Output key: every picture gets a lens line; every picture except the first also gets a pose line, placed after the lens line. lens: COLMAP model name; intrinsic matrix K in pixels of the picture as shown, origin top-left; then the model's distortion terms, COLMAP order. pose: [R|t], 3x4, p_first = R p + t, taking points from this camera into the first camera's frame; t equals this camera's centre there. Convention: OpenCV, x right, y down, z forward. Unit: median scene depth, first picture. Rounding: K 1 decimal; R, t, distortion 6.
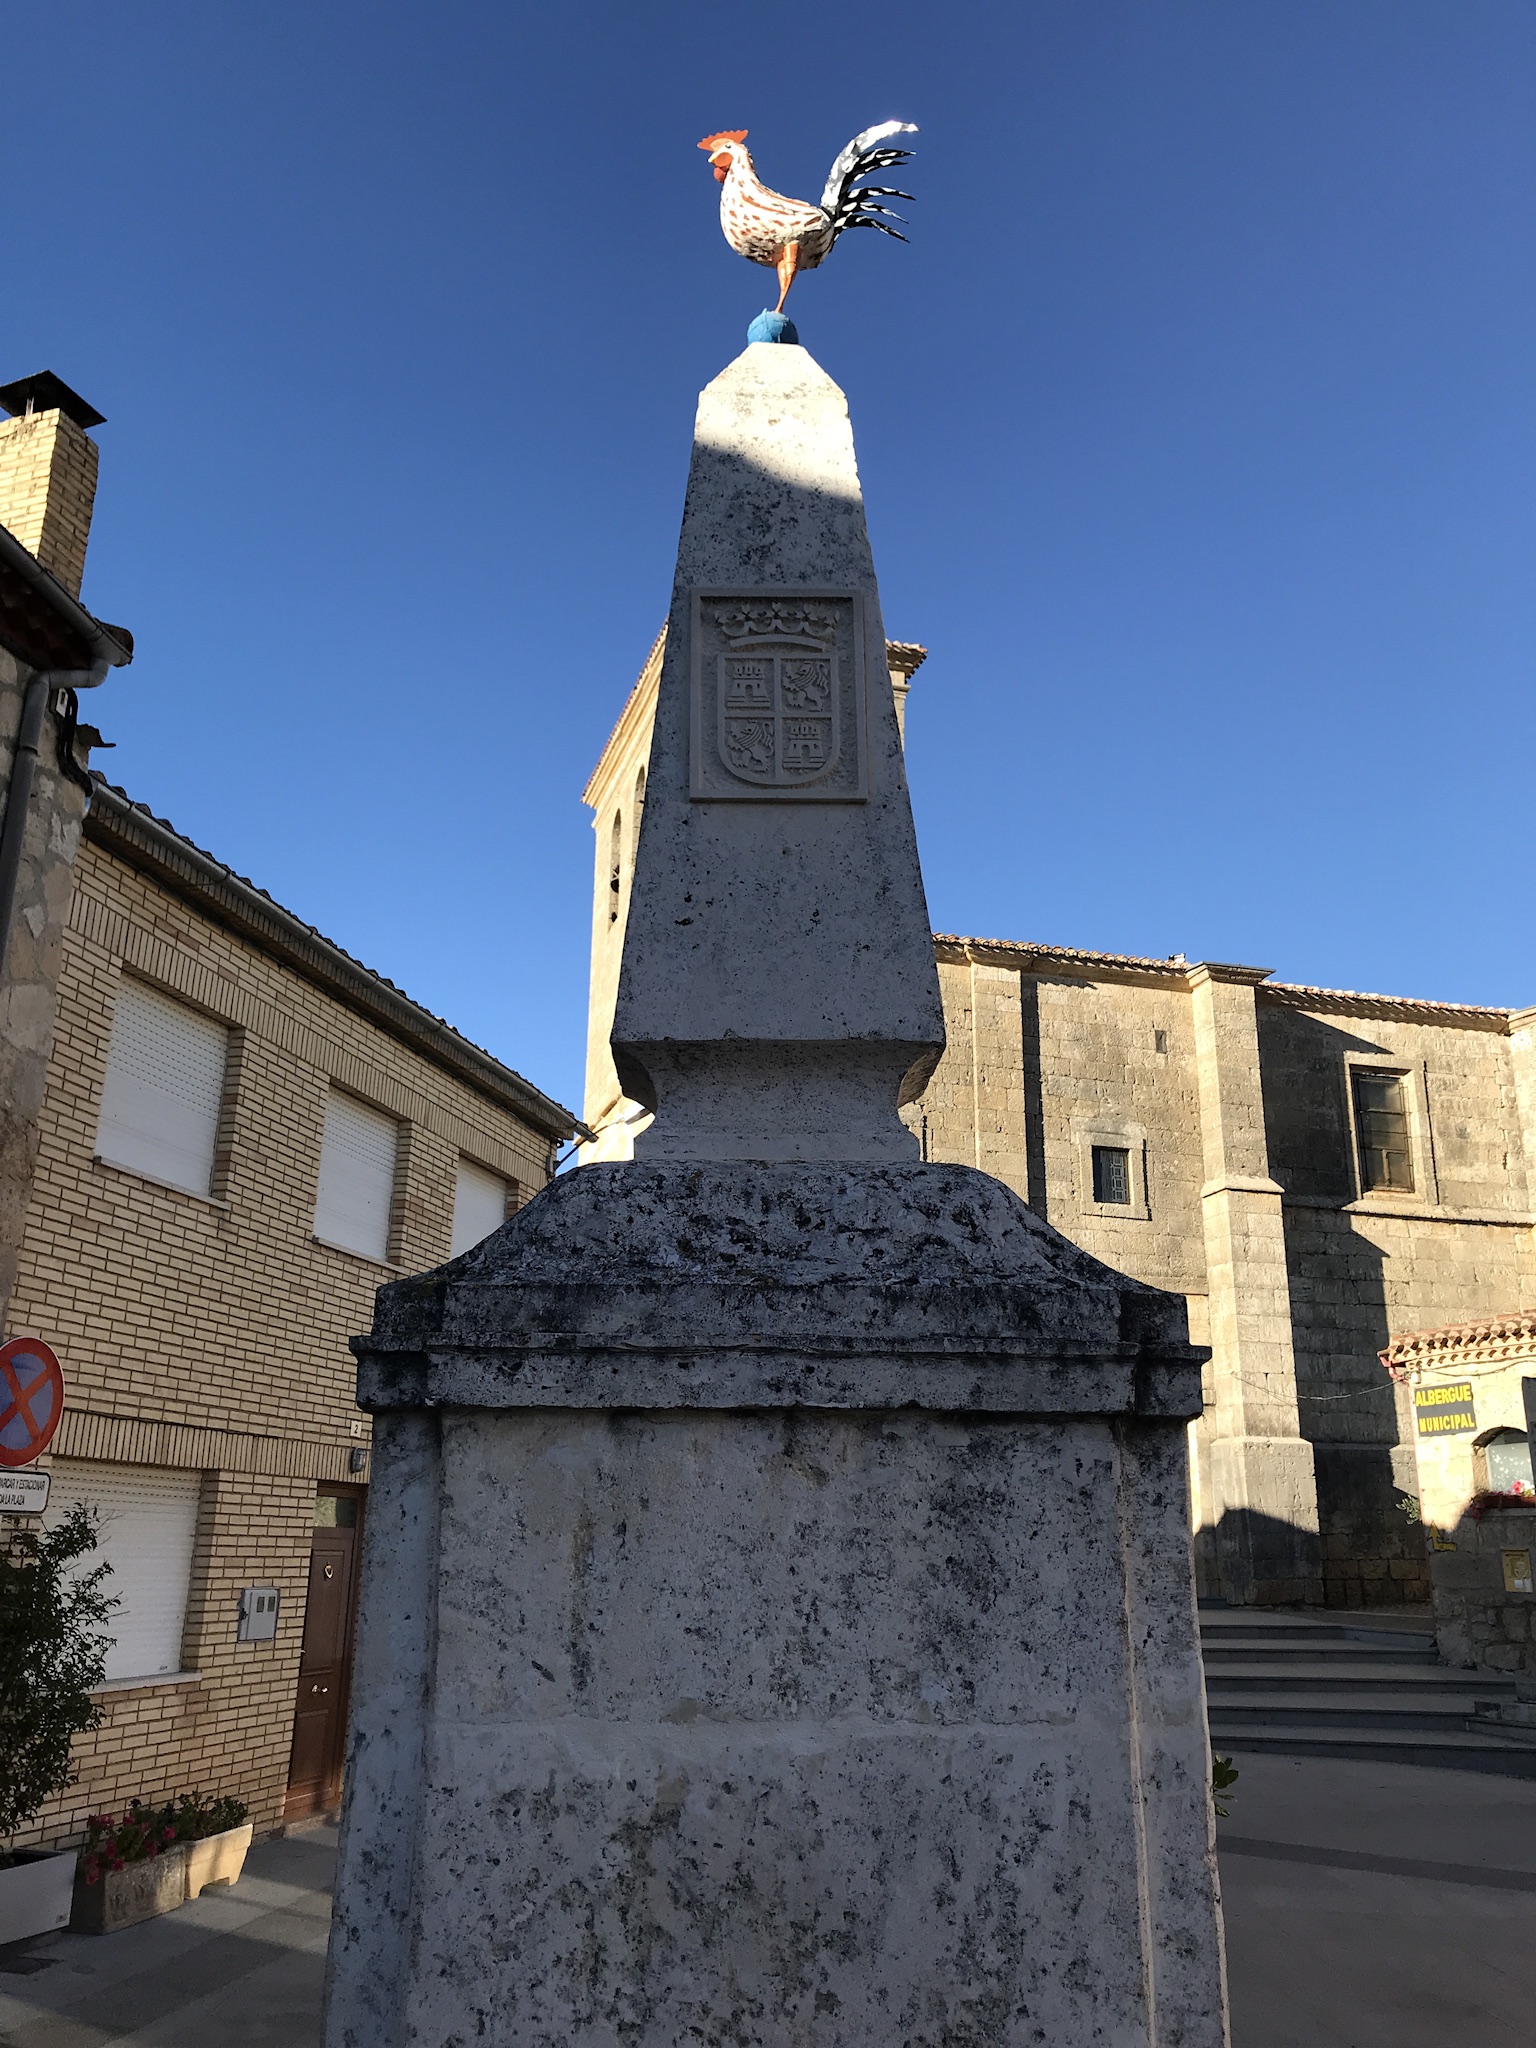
lens RADIAL K [[1665.8, 0, 768.0], [0, 1665.8, 1024.0], [0, 0, 1]] dist [0.108550, -0.361218]
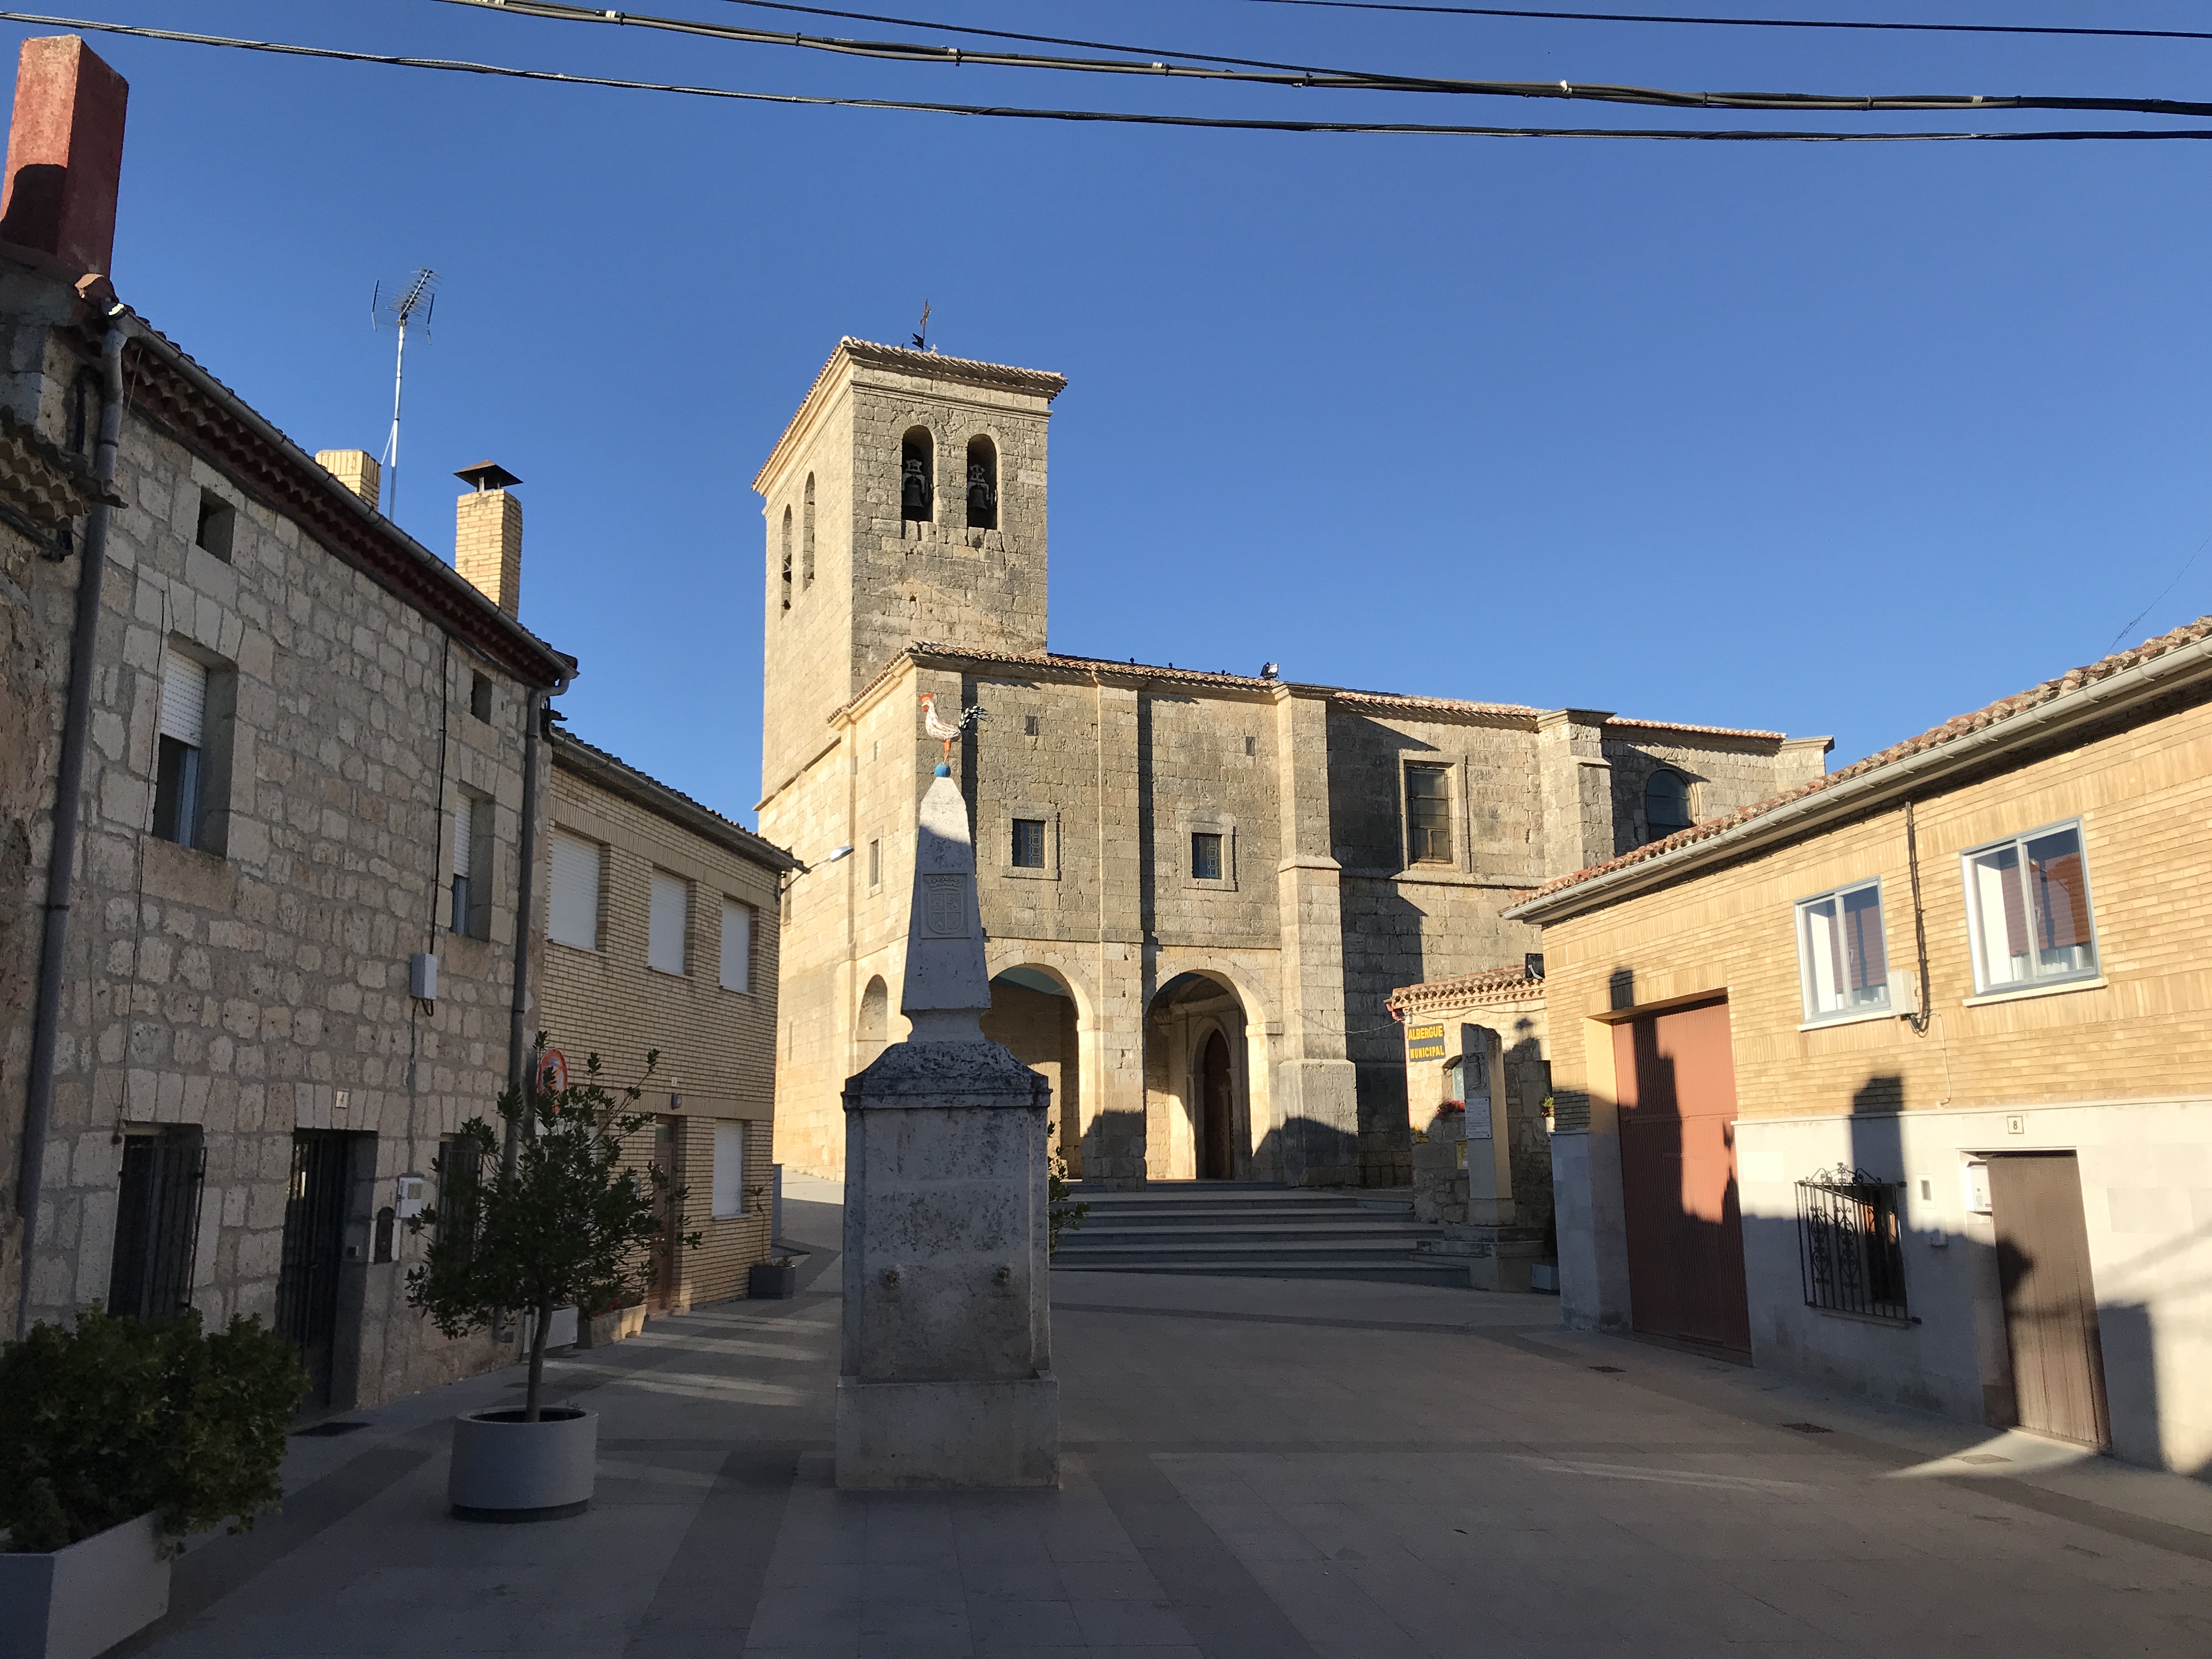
lens RADIAL K [[1799.2, 0, 1106.0], [0, 1799.2, 829.5], [0, 0, 1]] dist [0.108550, -0.361218]
pose [[0.994921, -0.004247, 0.100567, -0.004418], [-0.008215, 0.992350, 0.123179, -0.094036], [-0.100321, -0.123380, 0.987276, -0.314593]]
